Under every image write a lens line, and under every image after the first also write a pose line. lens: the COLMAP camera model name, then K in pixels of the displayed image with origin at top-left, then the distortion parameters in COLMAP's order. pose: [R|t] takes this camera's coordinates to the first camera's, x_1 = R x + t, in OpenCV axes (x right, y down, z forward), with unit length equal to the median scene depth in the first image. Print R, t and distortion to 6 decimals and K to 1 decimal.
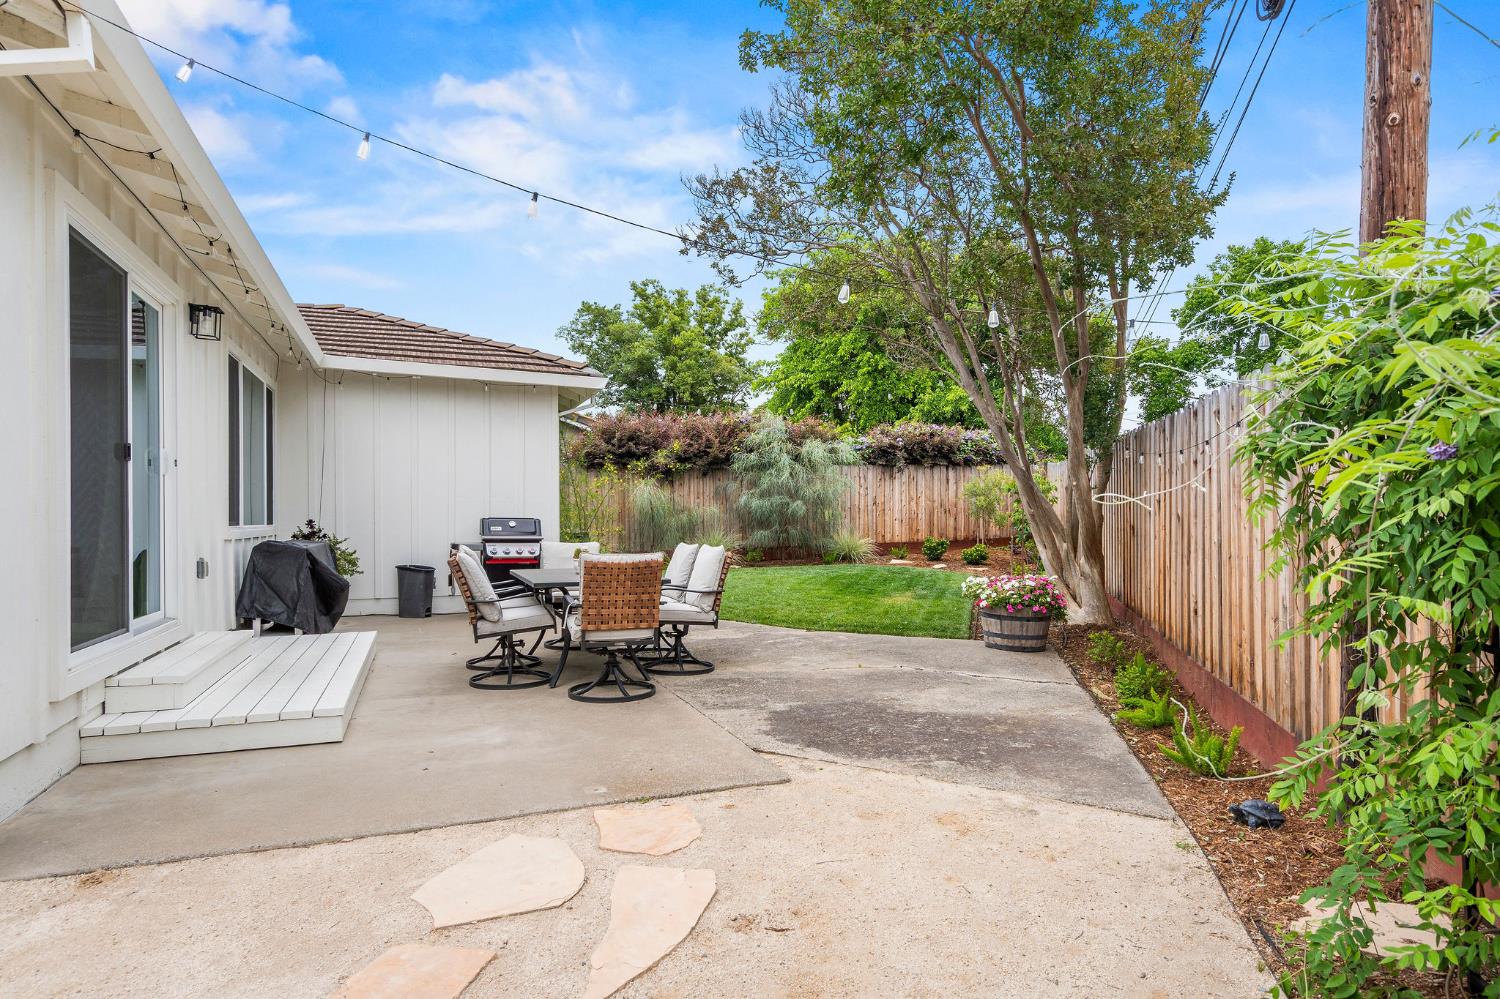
lens RADIAL K [[804.1, 0, 743.5], [0, 804.1, 509.8], [0, 0, 1]] dist [-0.000700, 0.000033]
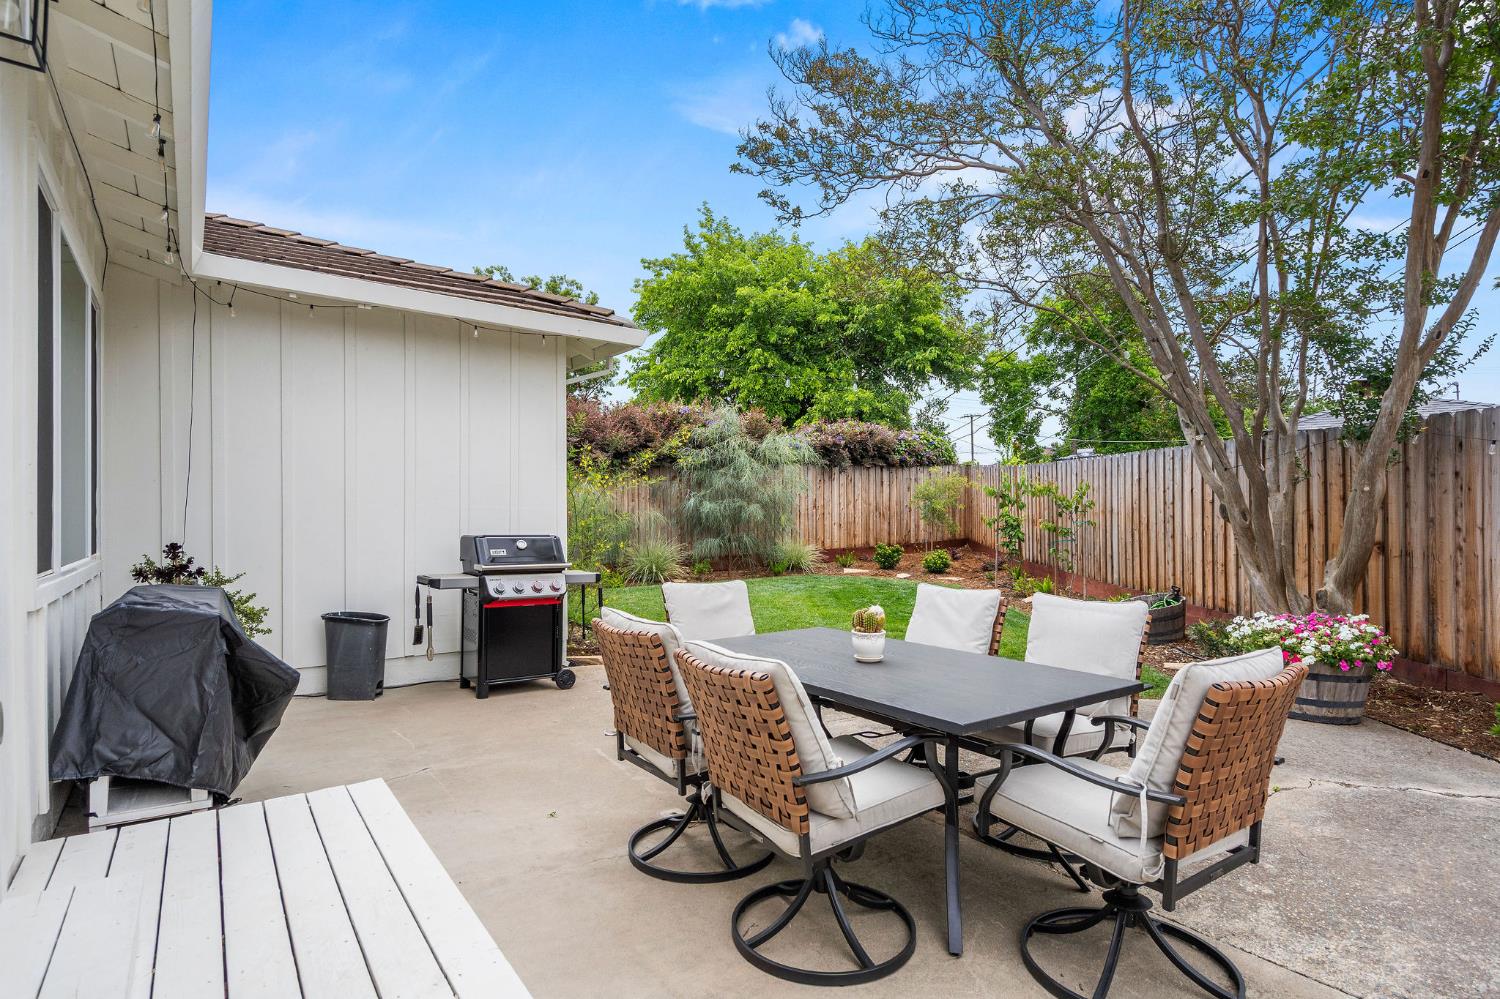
lens RADIAL K [[772.4, 0, 751.7], [0, 772.4, 504.0], [0, 0, 1]] dist [0.000316, -0.000061]
pose [[0.972150, 0.001871, 0.234352, -0.123791], [-0.000239, 0.999976, -0.006994, -0.005322], [-0.234359, 0.006743, 0.972127, 0.172949]]
